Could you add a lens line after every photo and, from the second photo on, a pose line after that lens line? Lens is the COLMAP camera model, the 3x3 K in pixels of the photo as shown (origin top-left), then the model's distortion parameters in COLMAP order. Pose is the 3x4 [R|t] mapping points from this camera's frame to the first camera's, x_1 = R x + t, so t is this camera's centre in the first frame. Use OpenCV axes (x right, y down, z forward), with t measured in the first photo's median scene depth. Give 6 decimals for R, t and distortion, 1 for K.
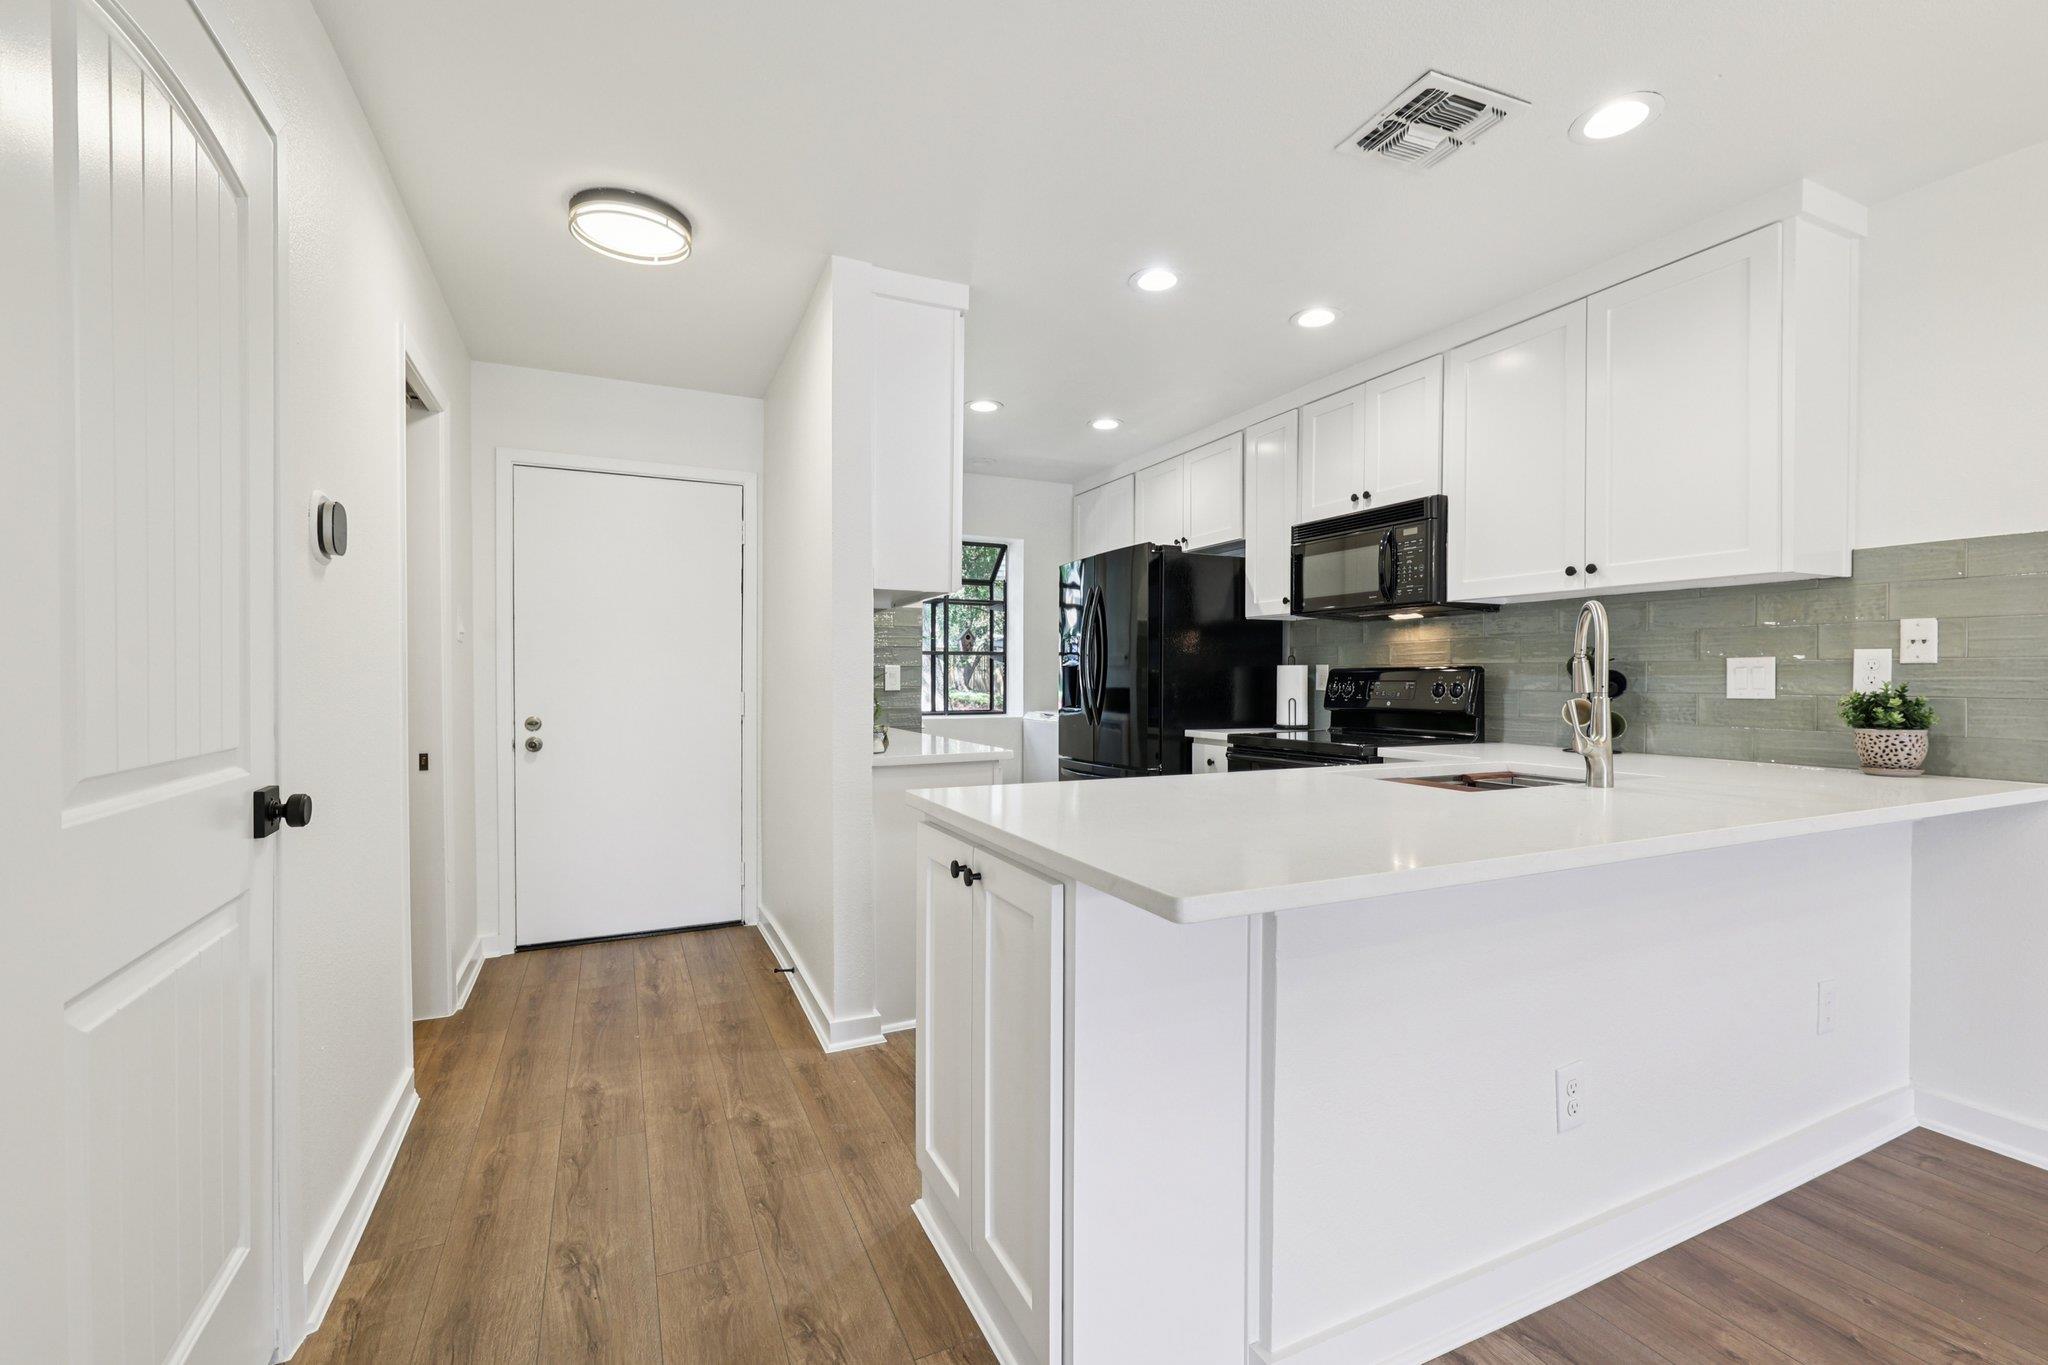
lens RADIAL K [[887.2, 0, 1027.1], [0, 887.2, 702.7], [0, 0, 1]] dist [0.000743, 0.016355]
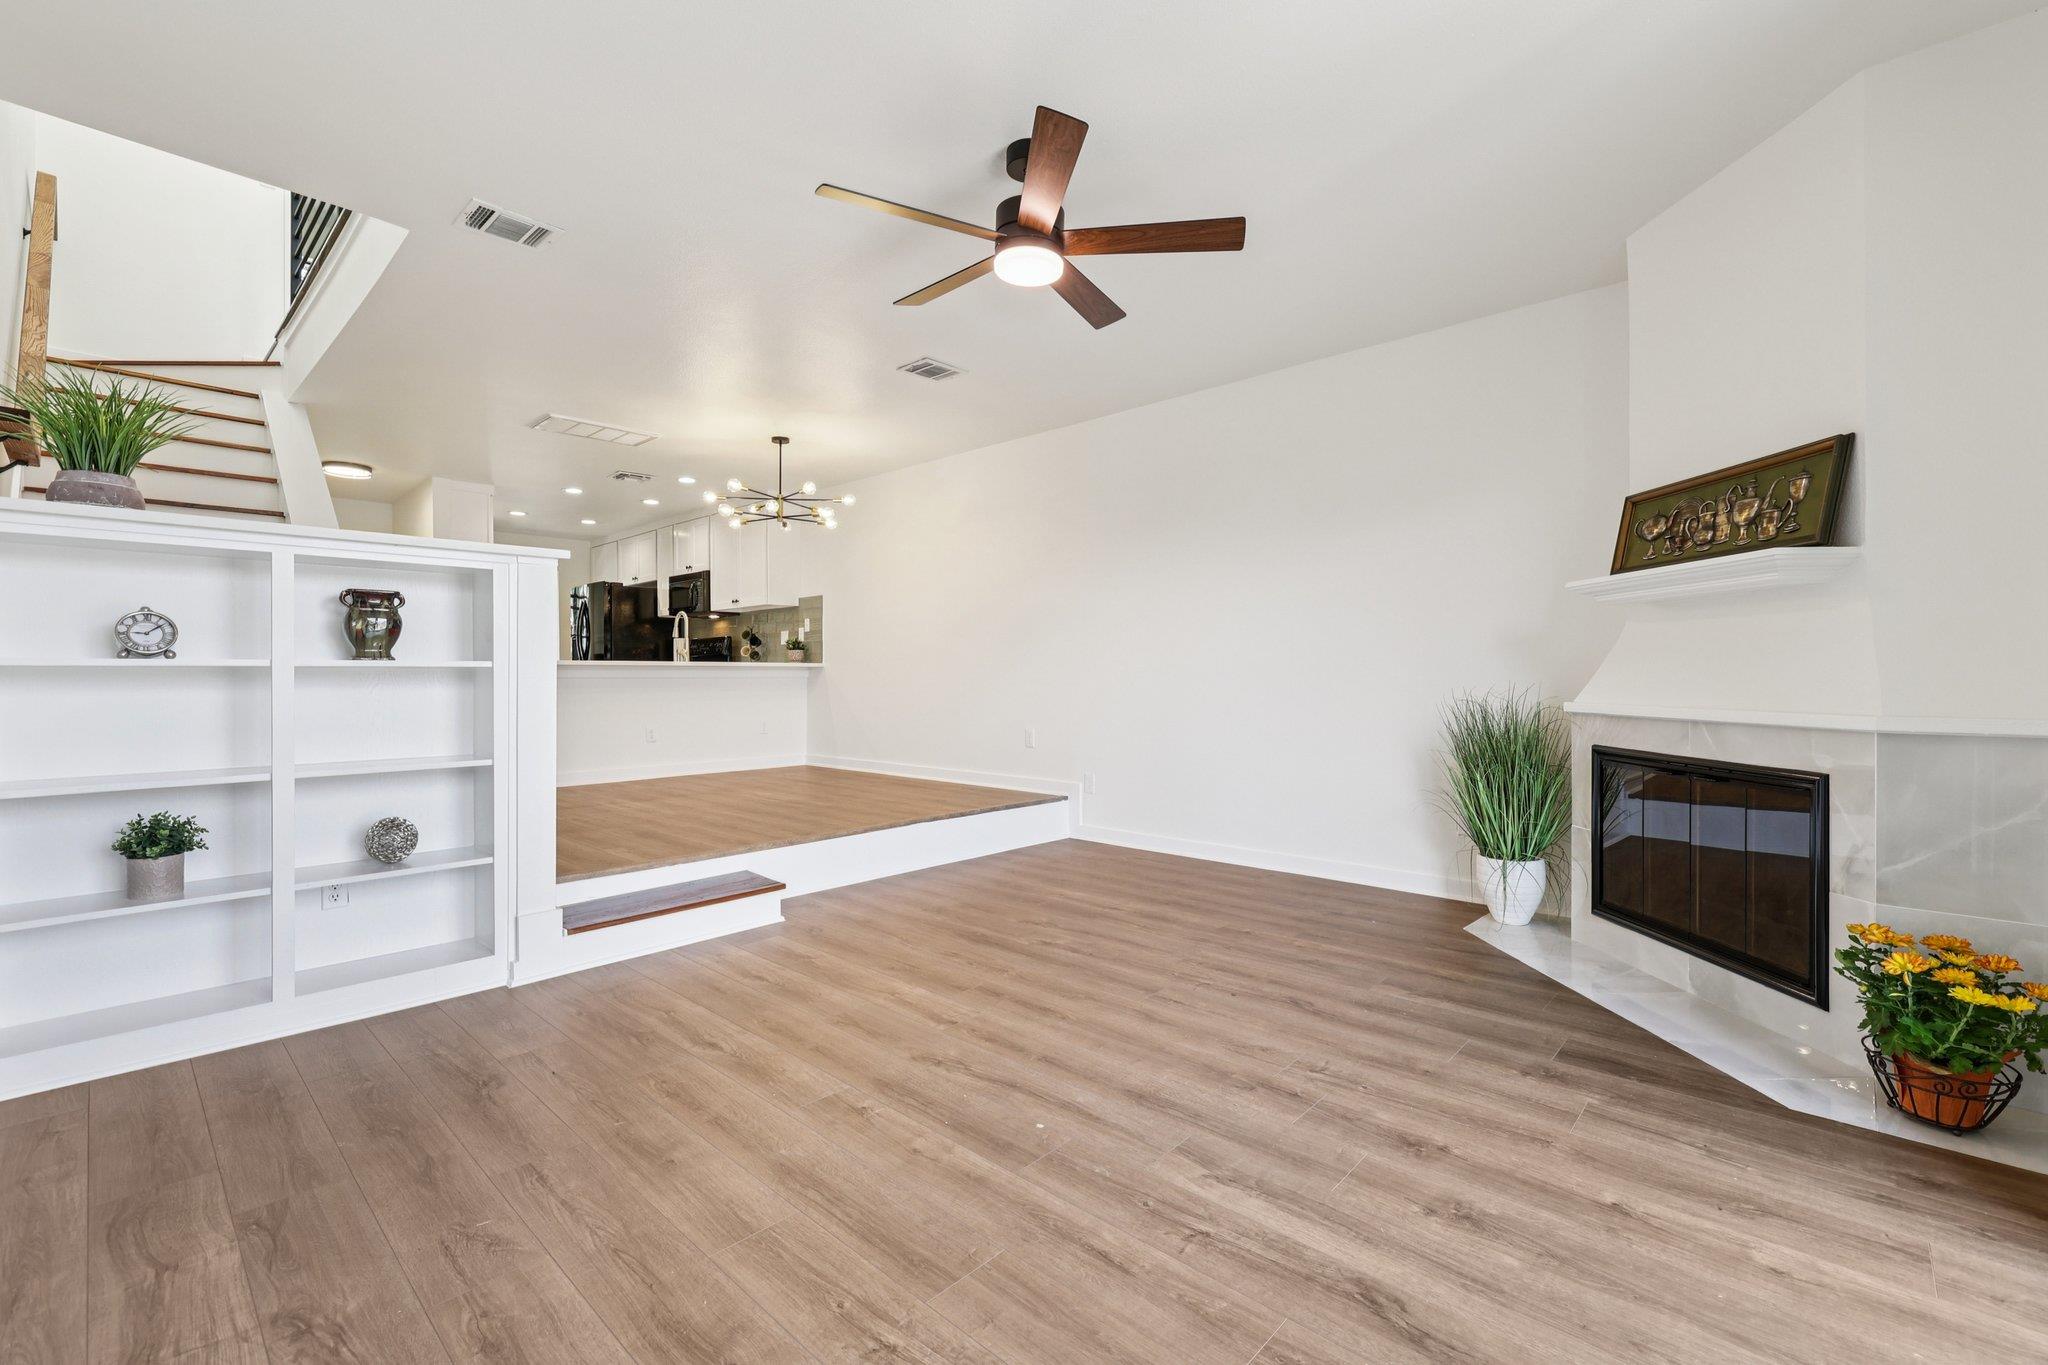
lens RADIAL K [[868.3, 0, 1030.1], [0, 868.3, 687.7], [0, 0, 1]] dist [0.001250, 0.000484]
pose [[0.925504, -0.013928, 0.378481, 0.355071], [0.021270, 0.999658, -0.015223, 0.164340], [-0.378139, 0.022140, 0.925484, -1.650904]]
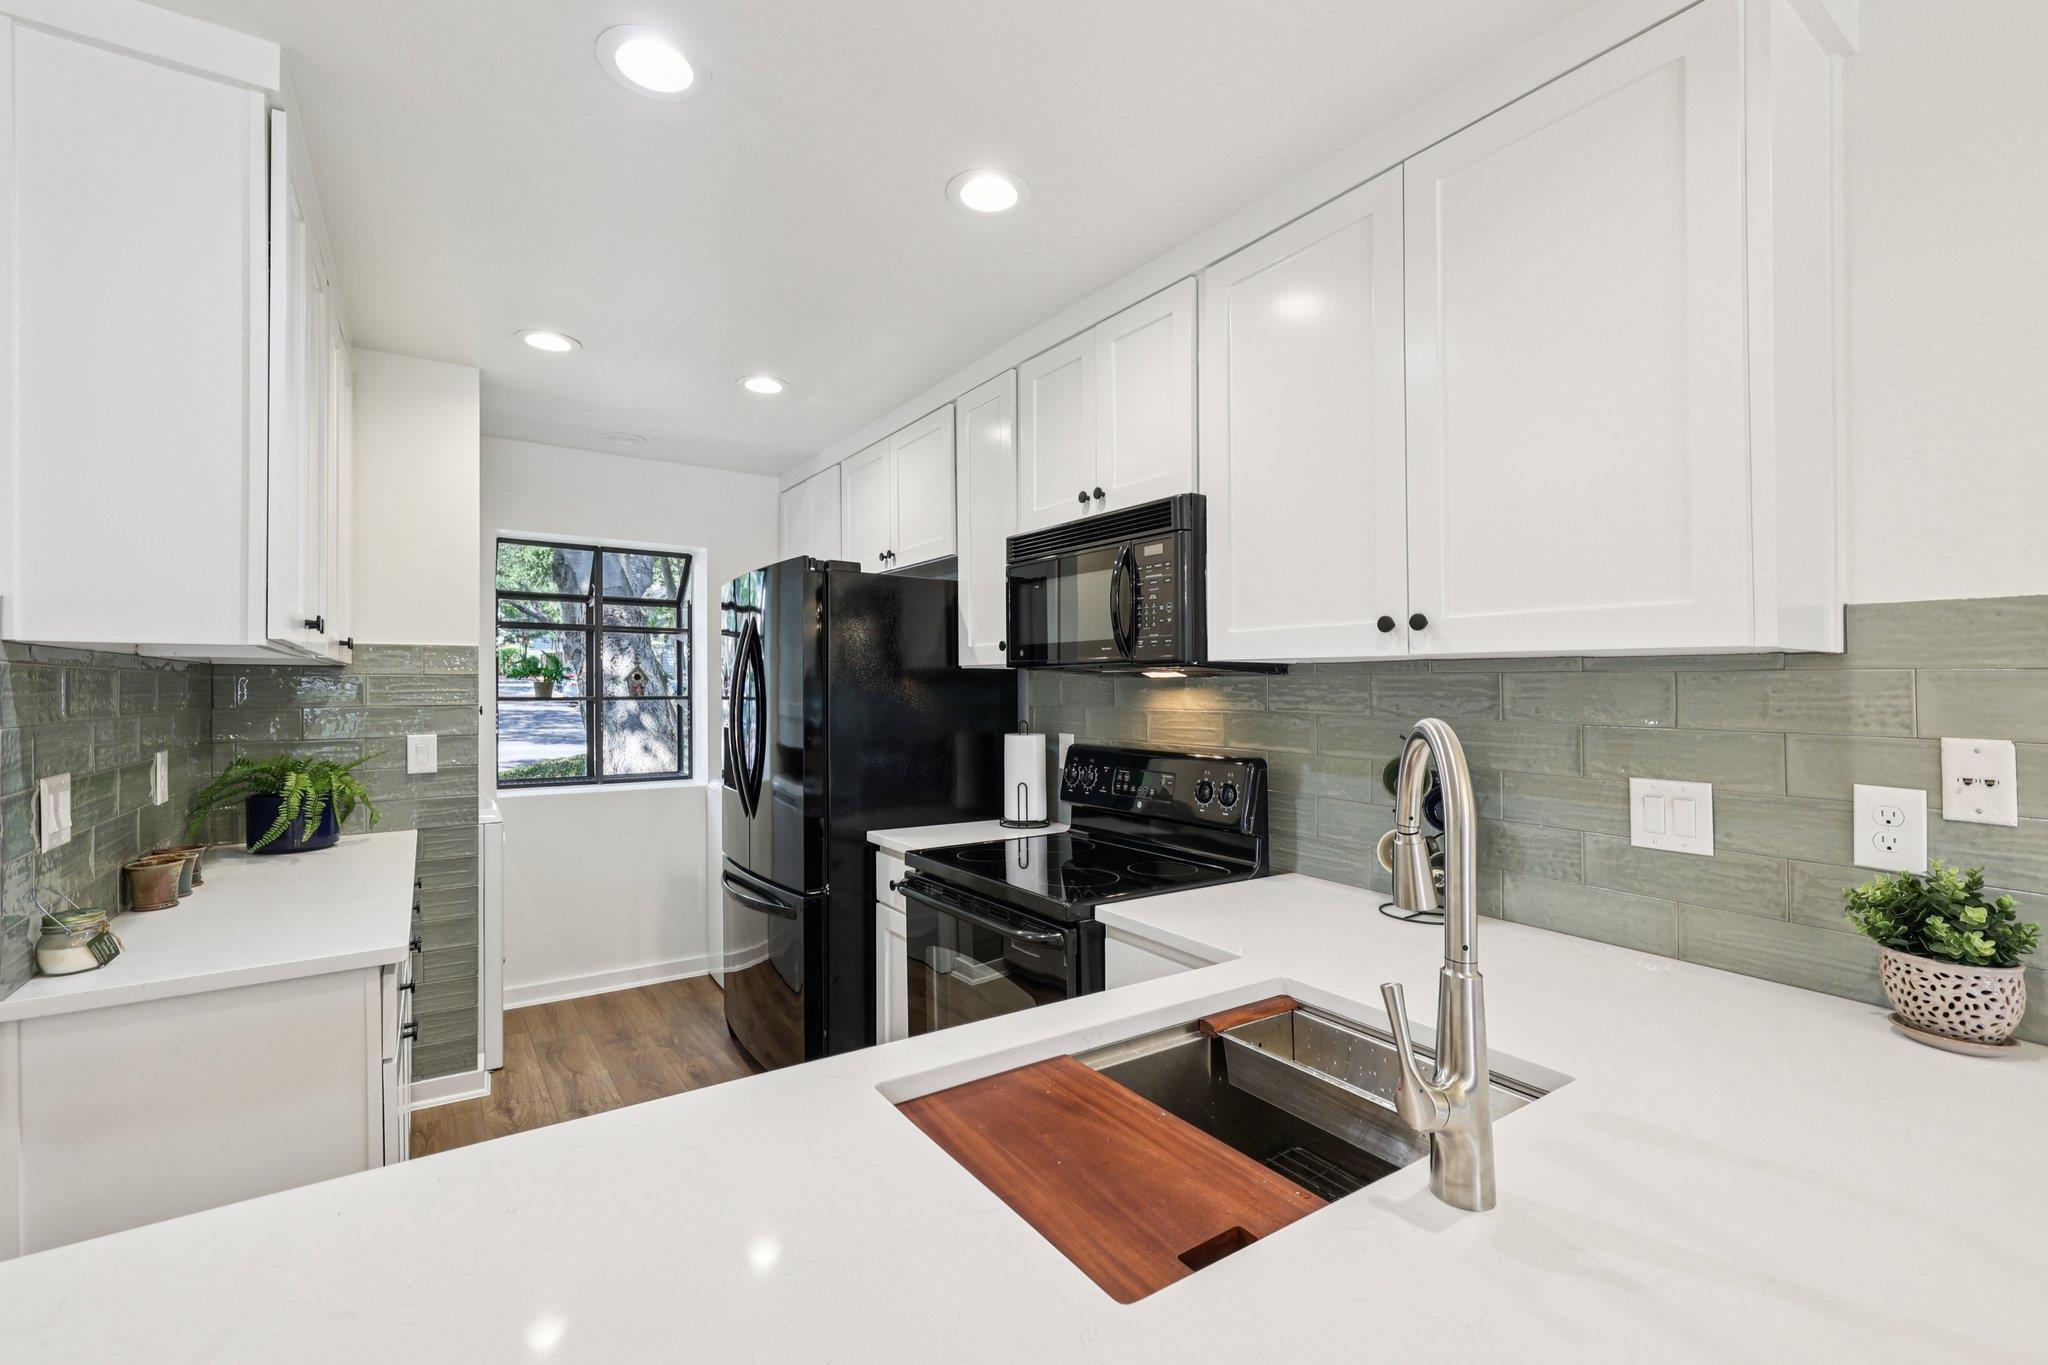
lens RADIAL K [[877.9, 0, 1018.0], [0, 877.9, 684.7], [0, 0, 1]] dist [0.002714, 0.000531]
pose [[0.988931, 0.002575, 0.148353, 0.238767], [0.001905, 0.999547, -0.030053, -0.076302], [-0.148363, 0.030003, 0.988478, 0.389195]]
